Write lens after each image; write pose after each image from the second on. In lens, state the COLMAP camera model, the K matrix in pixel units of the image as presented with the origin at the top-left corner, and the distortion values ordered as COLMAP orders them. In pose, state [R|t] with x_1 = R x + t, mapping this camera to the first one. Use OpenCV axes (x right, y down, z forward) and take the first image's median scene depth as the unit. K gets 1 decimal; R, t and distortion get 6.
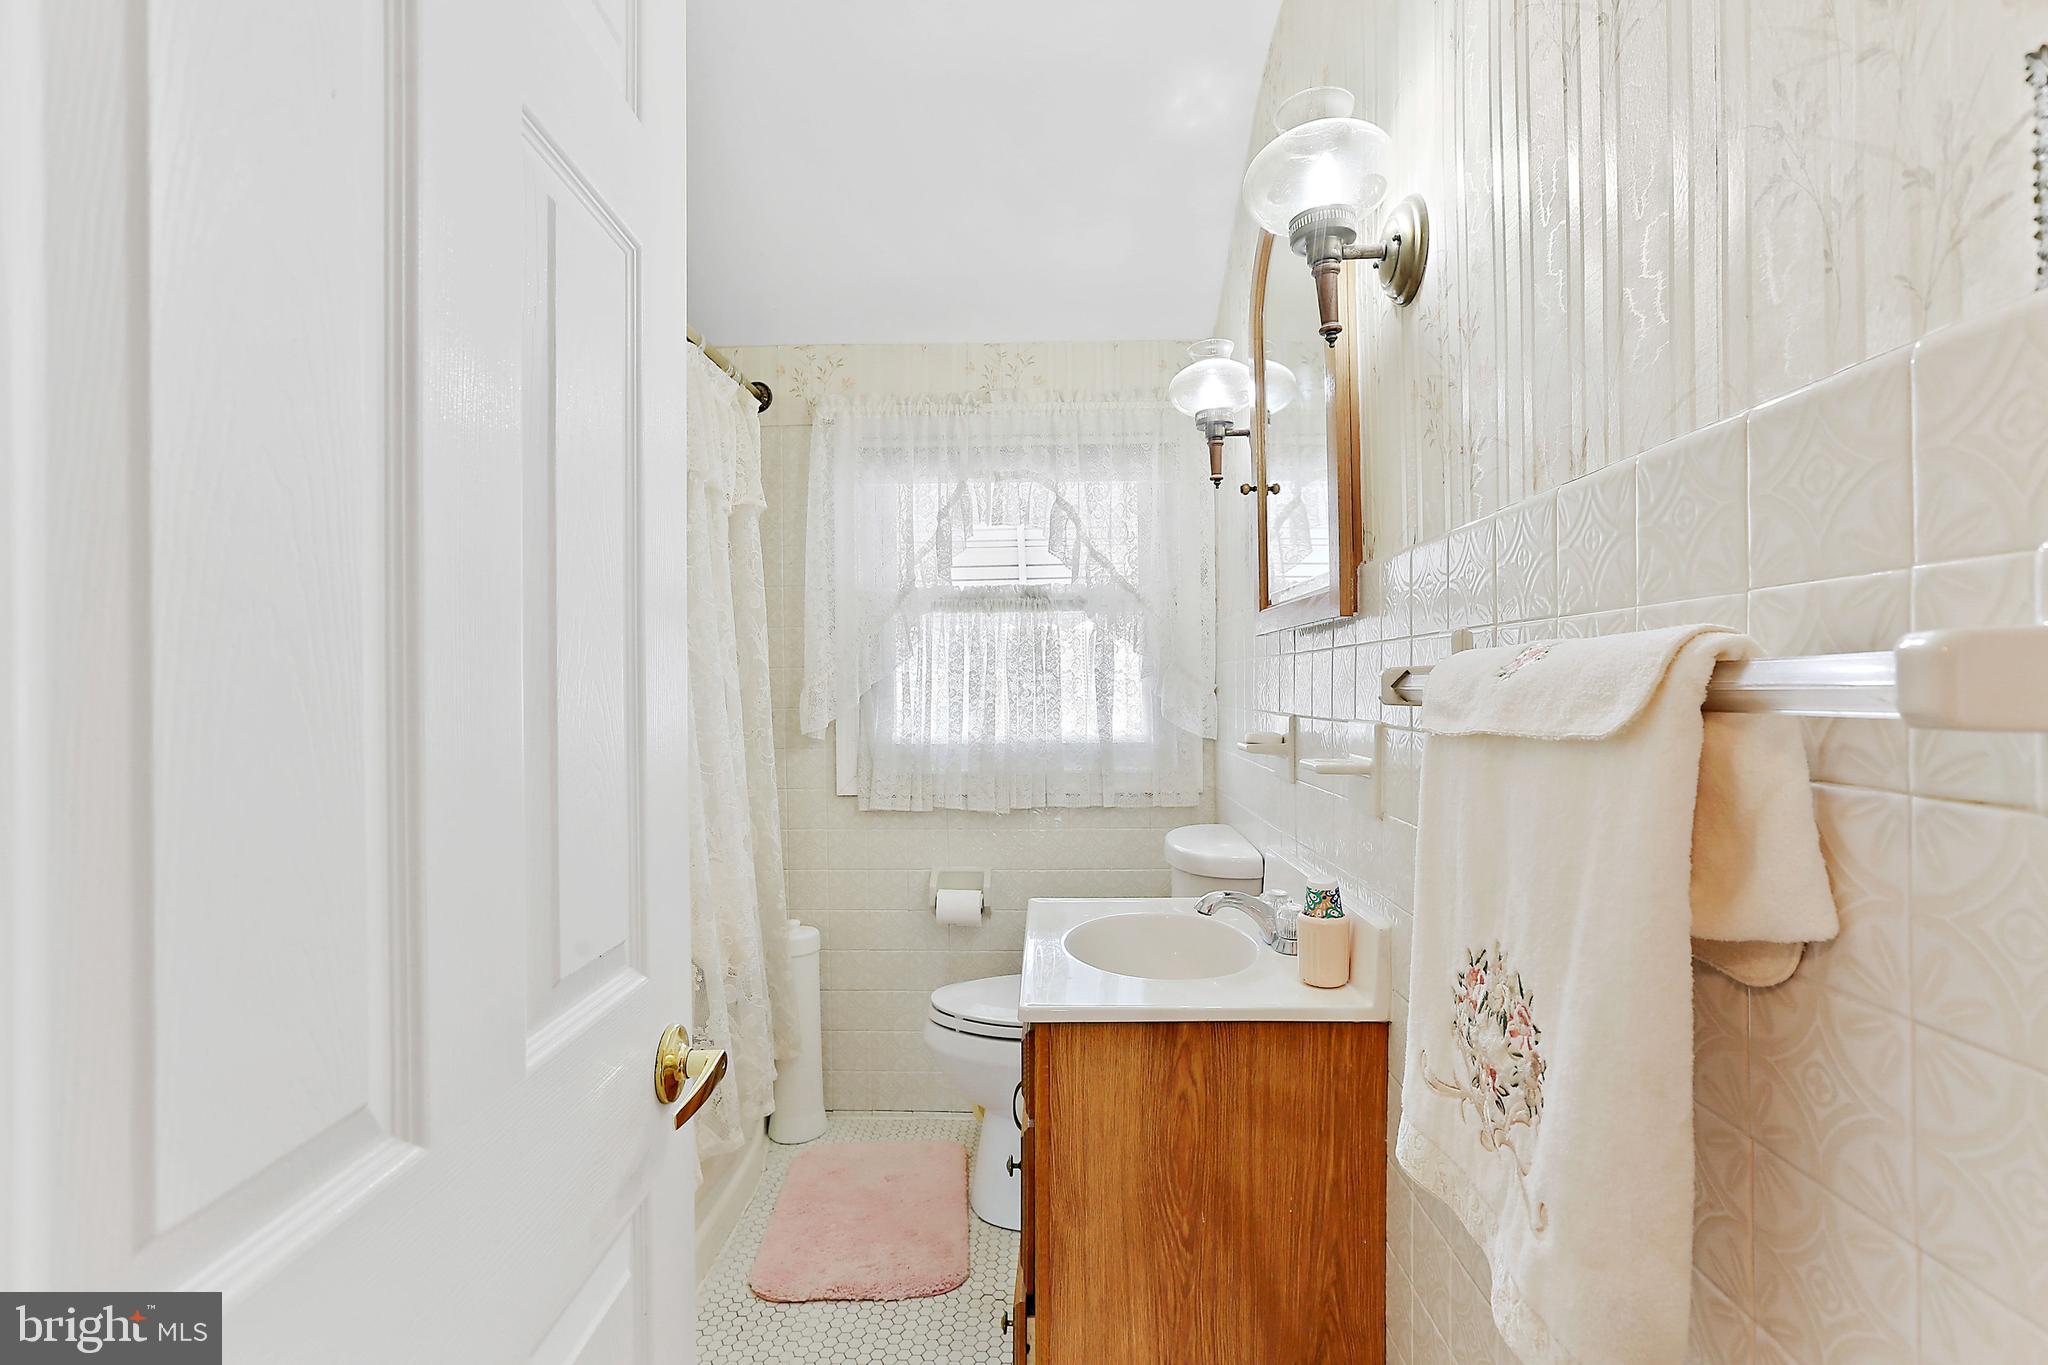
lens RADIAL K [[971.6, 0, 1024.0], [0, 971.6, 682.5], [0, 0, 1]] dist [-0.046574, 0.034757]
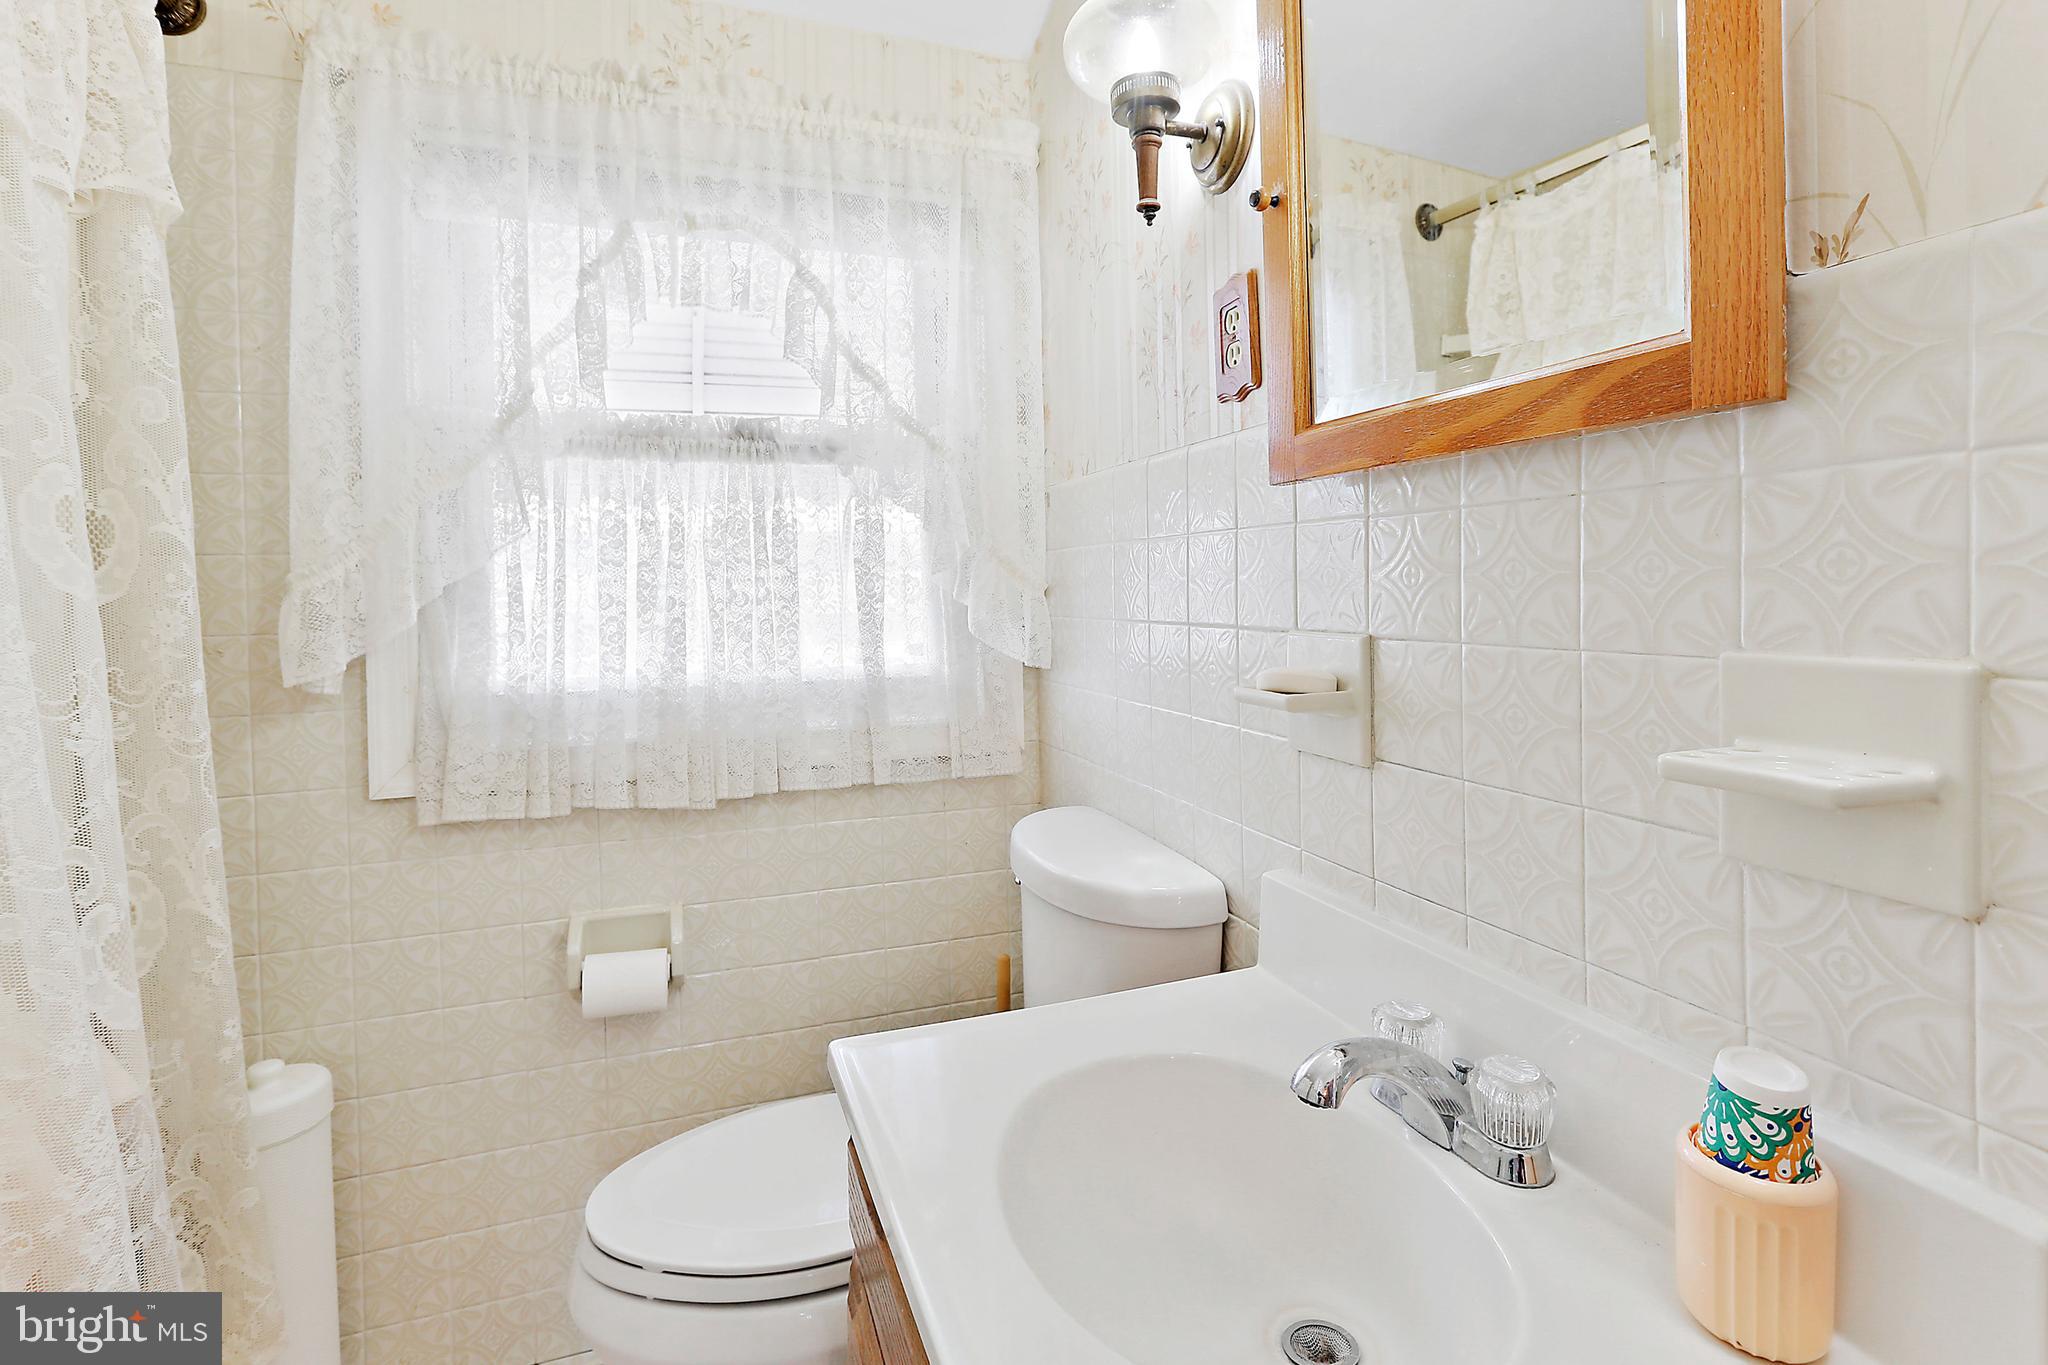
lens RADIAL K [[986.2, 0, 1024.9], [0, 986.2, 590.1], [0, 0, 1]] dist [-0.053171, 0.045411]
pose [[0.932579, -0.007431, 0.360888, -0.052548], [0.005895, 0.999968, 0.005357, 0.002971], [-0.360917, -0.002868, 0.932594, 0.388223]]
